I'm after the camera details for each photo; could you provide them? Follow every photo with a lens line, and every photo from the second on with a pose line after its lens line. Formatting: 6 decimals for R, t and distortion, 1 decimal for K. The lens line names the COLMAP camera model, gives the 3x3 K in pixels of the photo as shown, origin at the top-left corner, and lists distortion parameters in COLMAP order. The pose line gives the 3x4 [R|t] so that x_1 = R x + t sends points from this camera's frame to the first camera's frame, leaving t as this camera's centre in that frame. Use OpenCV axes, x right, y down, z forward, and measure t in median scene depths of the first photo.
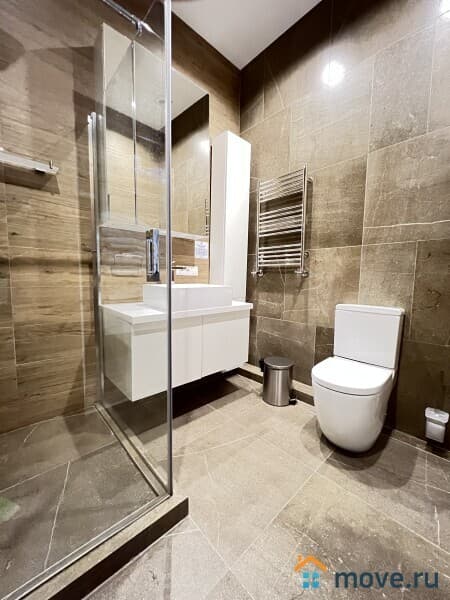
lens RADIAL K [[240.1, 0, 225.0], [0, 240.1, 300.0], [0, 0, 1]] dist [-0.002319, 0.000028]
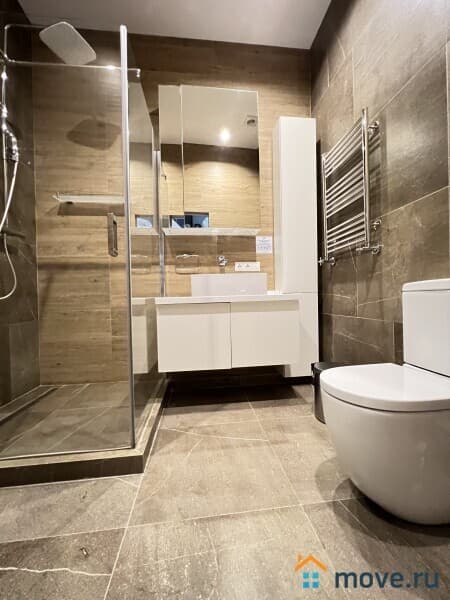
lens RADIAL K [[240.1, 0, 225.0], [0, 240.1, 300.0], [0, 0, 1]] dist [-0.002319, 0.000028]
pose [[0.804034, -0.028697, -0.593890, 0.407615], [-0.019037, 0.997080, -0.073952, 0.106154], [0.594278, 0.070765, 0.801140, 0.161929]]
